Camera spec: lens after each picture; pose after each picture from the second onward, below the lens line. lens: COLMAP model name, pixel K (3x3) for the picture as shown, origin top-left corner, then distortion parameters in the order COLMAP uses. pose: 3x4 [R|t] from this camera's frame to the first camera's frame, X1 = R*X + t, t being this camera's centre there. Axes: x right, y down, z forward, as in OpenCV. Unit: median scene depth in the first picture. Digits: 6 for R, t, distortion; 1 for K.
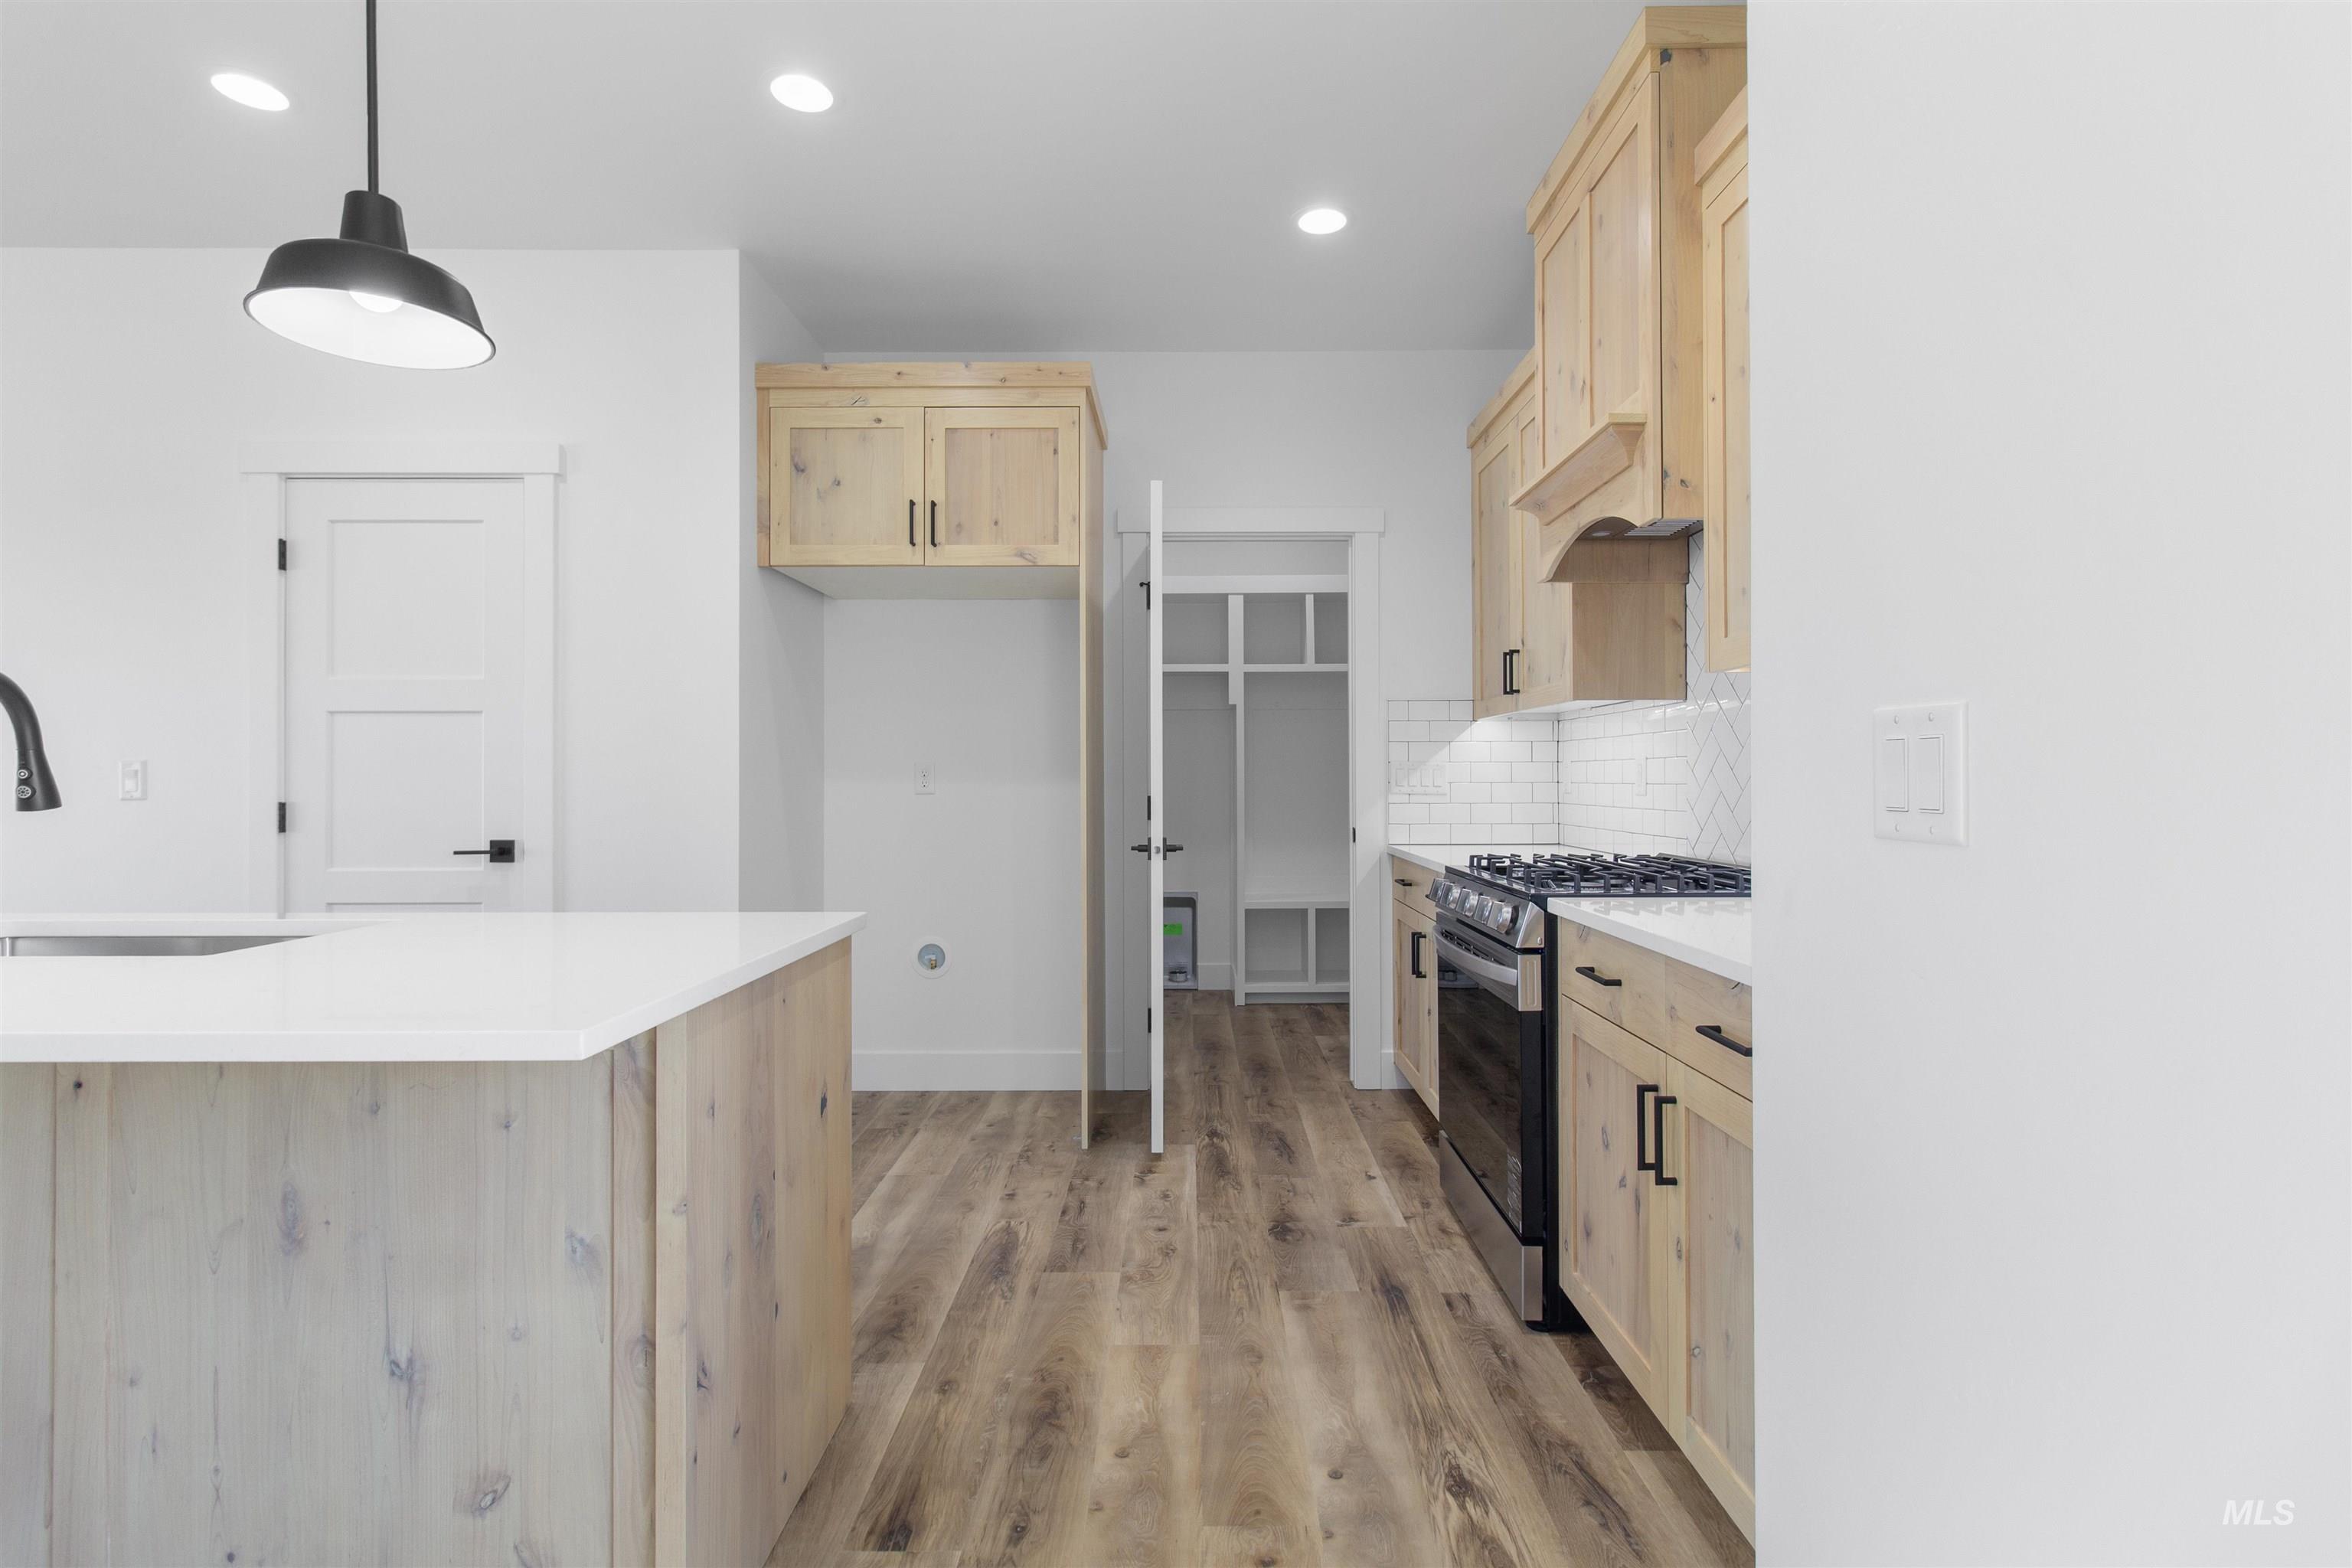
lens RADIAL K [[1091.9, 0, 1187.2], [0, 1091.9, 771.5], [0, 0, 1]] dist [0.002523, -0.000499]
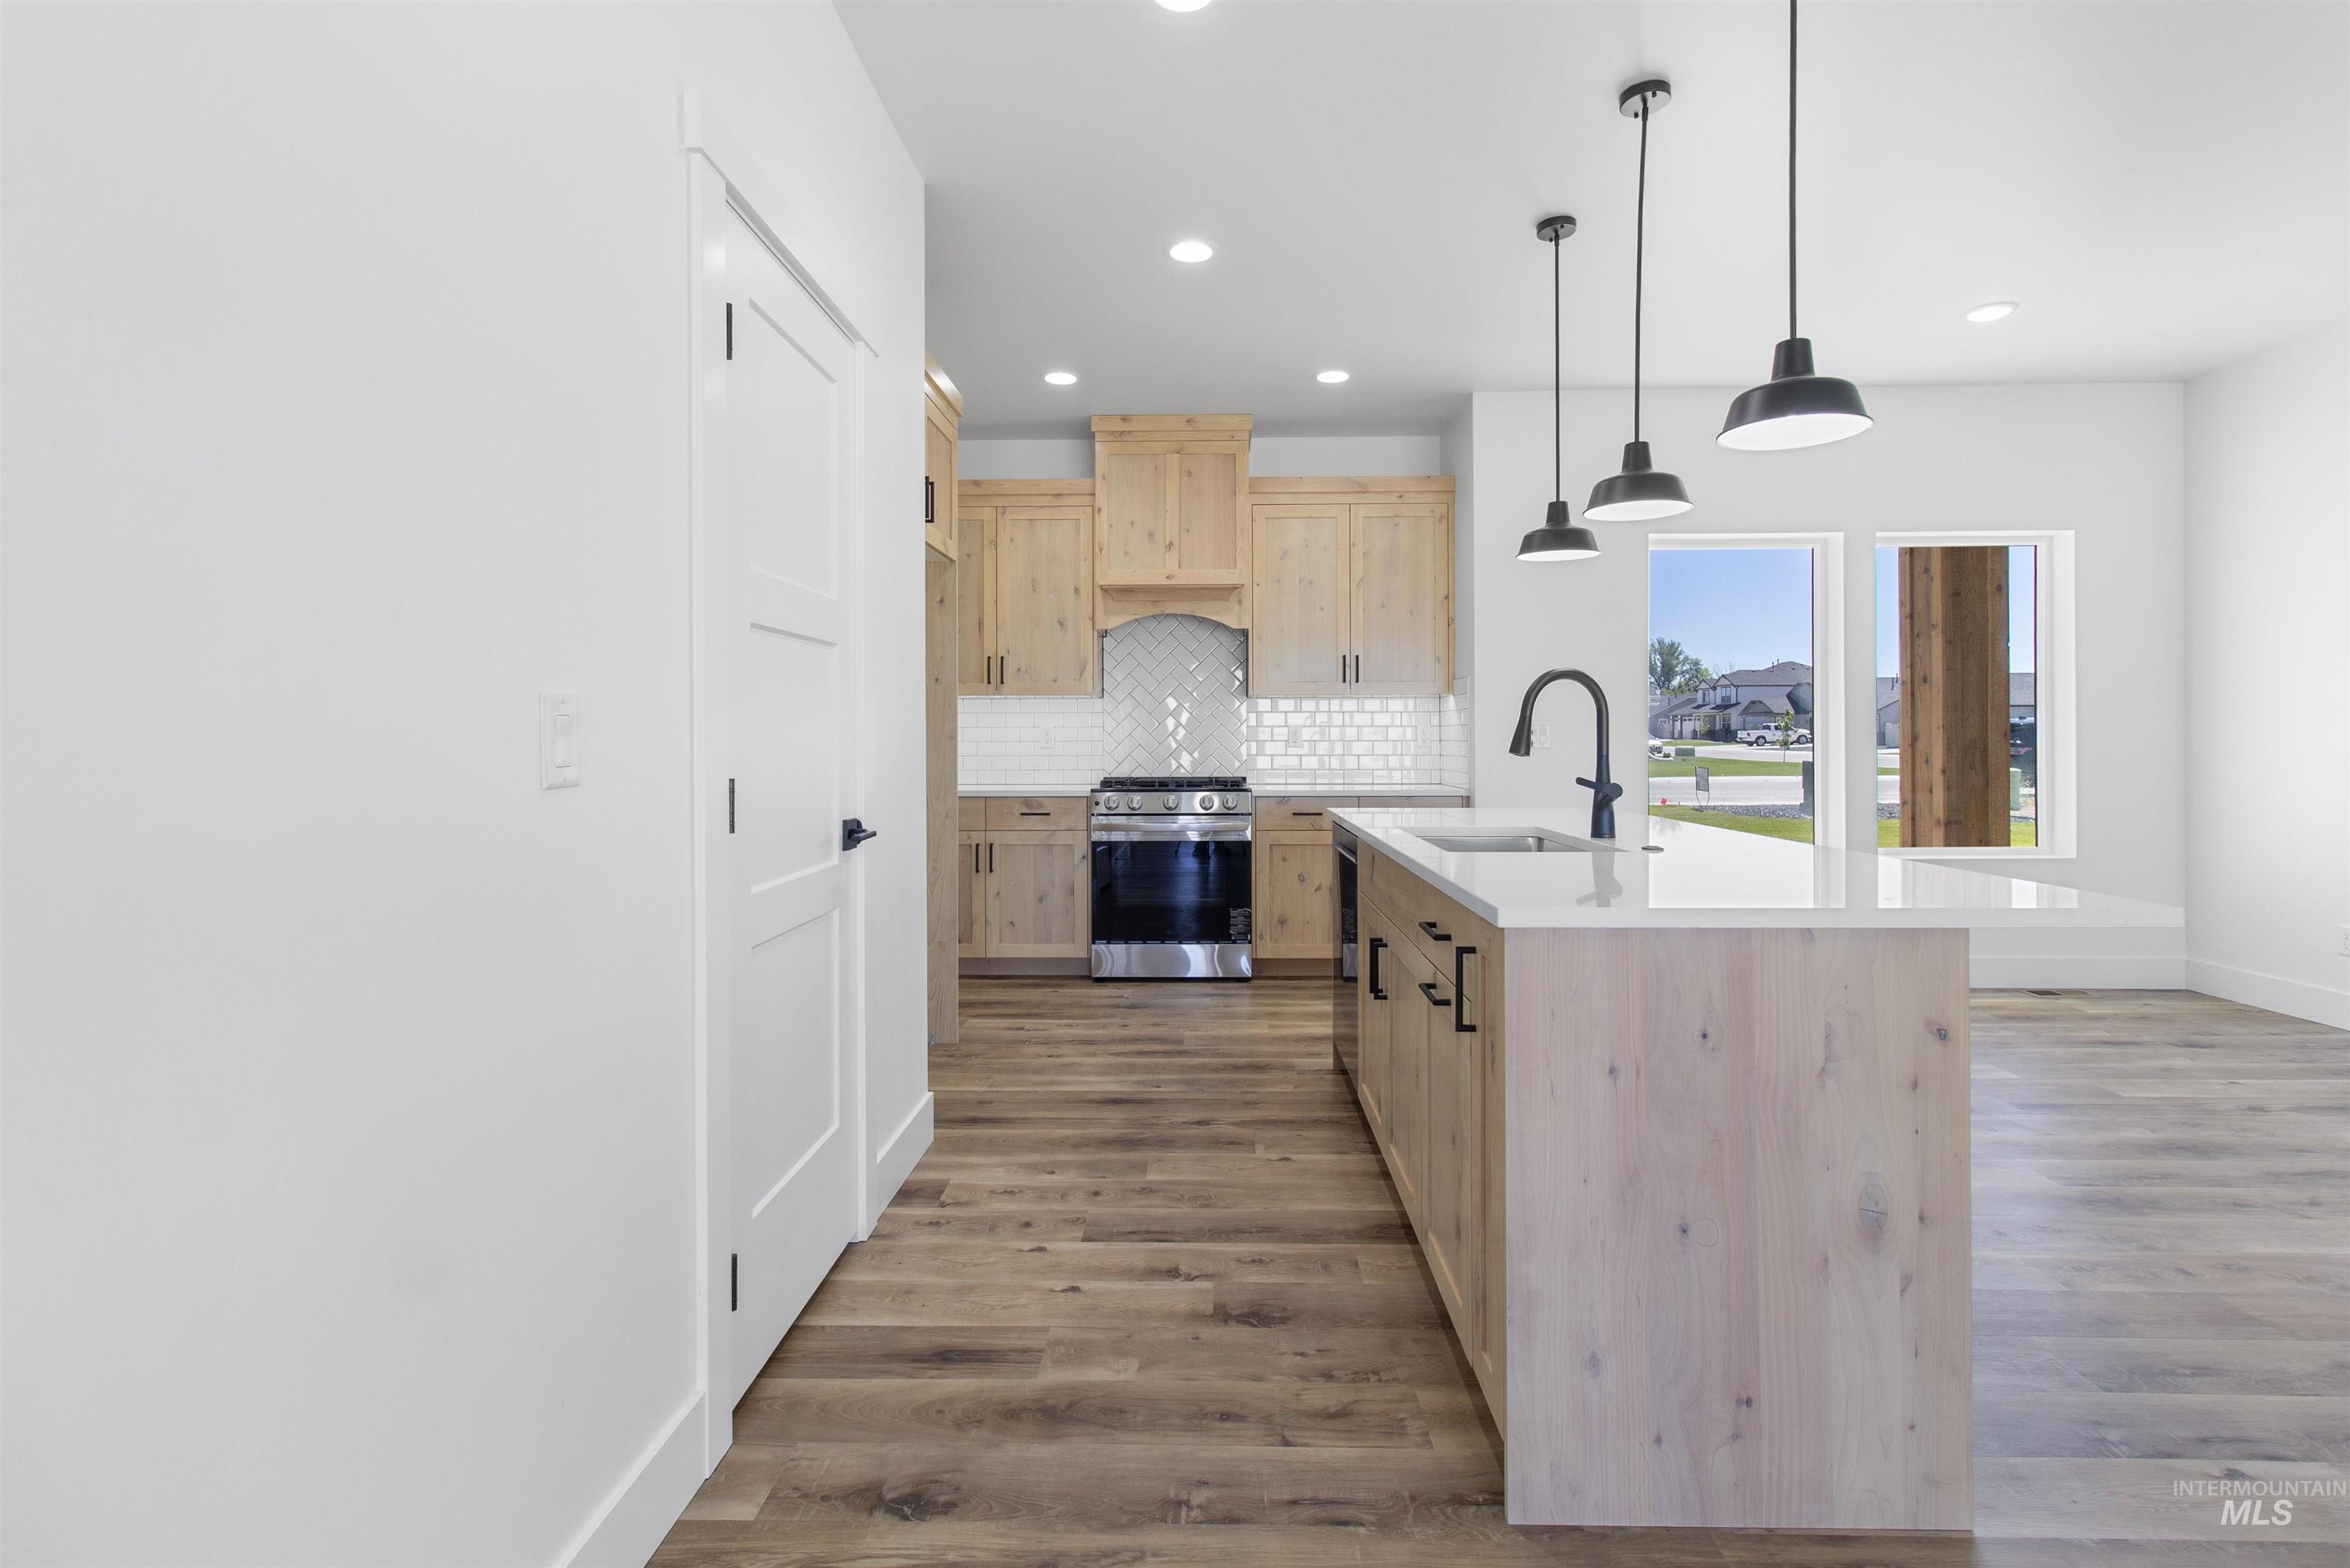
lens RADIAL K [[1103.6, 0, 1183.4], [0, 1103.6, 735.7], [0, 0, 1]] dist [0.000592, 0.000263]
pose [[0.025632, 0.003505, 0.999665, -1.577842], [-0.003323, 0.999989, -0.003421, 0.008502], [-0.999666, -0.003234, 0.025643, 0.862562]]
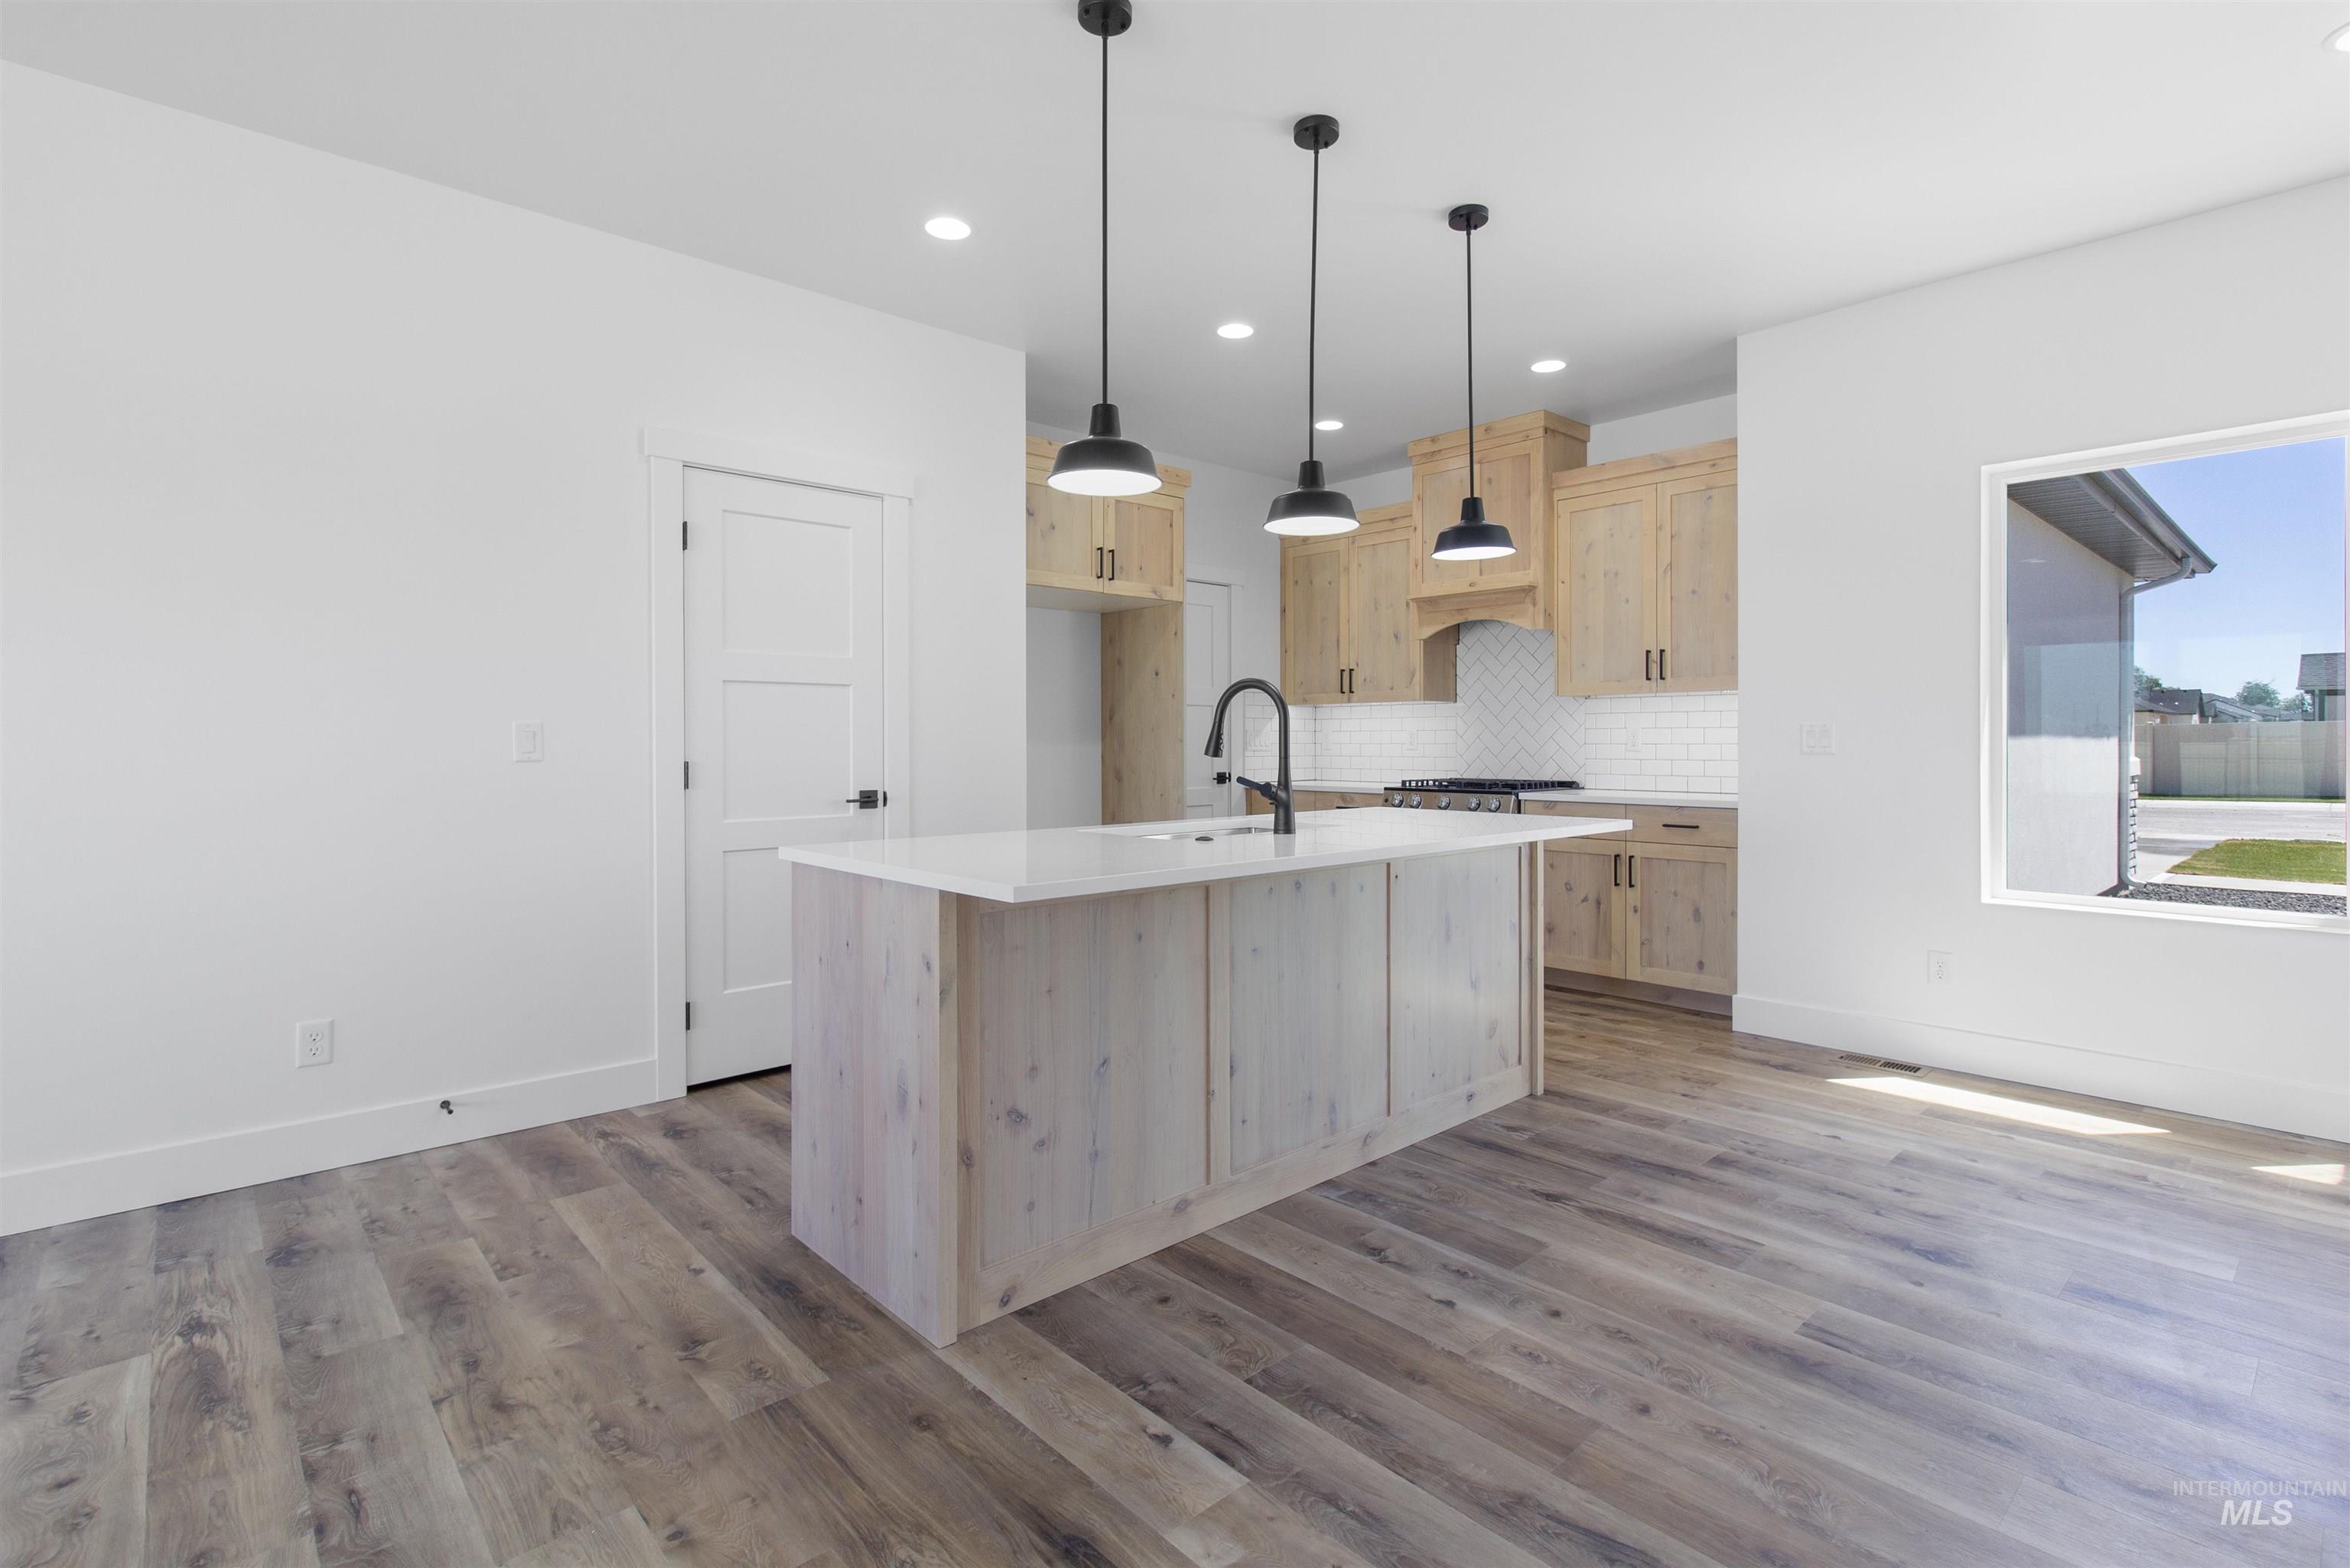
lens RADIAL K [[1101.5, 0, 1183.5], [0, 1101.5, 746.4], [0, 0, 1]] dist [0.001597, -0.000751]
pose [[0.737226, -0.002385, 0.675642, -1.378350], [-0.003725, 0.999964, 0.007594, 0.002971], [-0.675636, -0.008115, 0.737190, -0.173071]]
